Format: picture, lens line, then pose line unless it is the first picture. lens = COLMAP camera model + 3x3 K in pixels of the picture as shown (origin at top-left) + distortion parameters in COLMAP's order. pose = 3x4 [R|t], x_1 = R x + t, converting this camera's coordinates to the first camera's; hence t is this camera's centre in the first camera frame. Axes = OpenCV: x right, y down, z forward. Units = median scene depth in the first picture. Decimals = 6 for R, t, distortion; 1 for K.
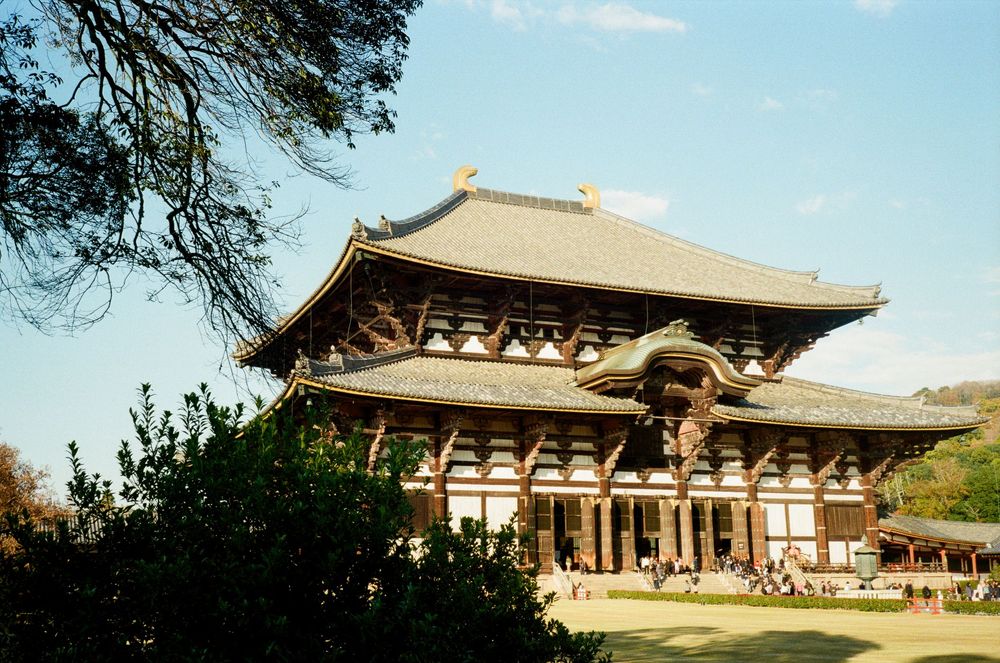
lens RADIAL K [[1187.7, 0, 499.3], [0, 1187.7, 326.1], [0, 0, 1]] dist [0.074650, 0.000000]
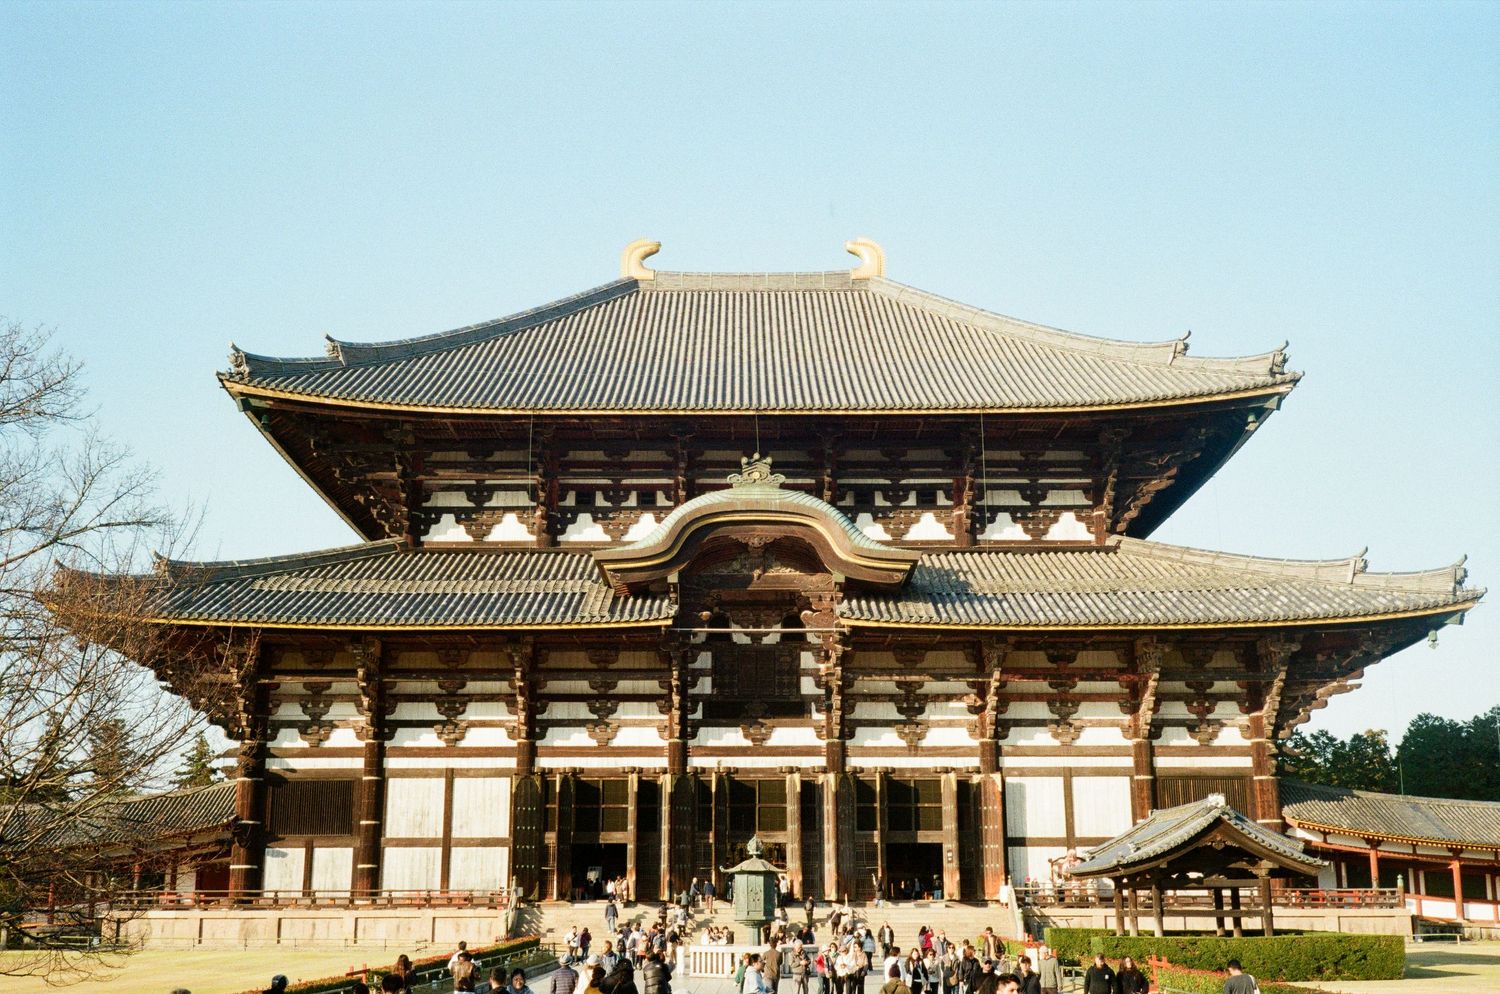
lens RADIAL K [[1781.5, 0, 750.3], [0, 1781.5, 495.9], [0, 0, 1]] dist [0.074650, 0.000000]
pose [[0.902162, -0.089561, -0.421999, 0.471456], [0.082076, 0.995979, -0.035914, 0.041650], [0.423518, -0.002236, 0.905885, 0.219357]]
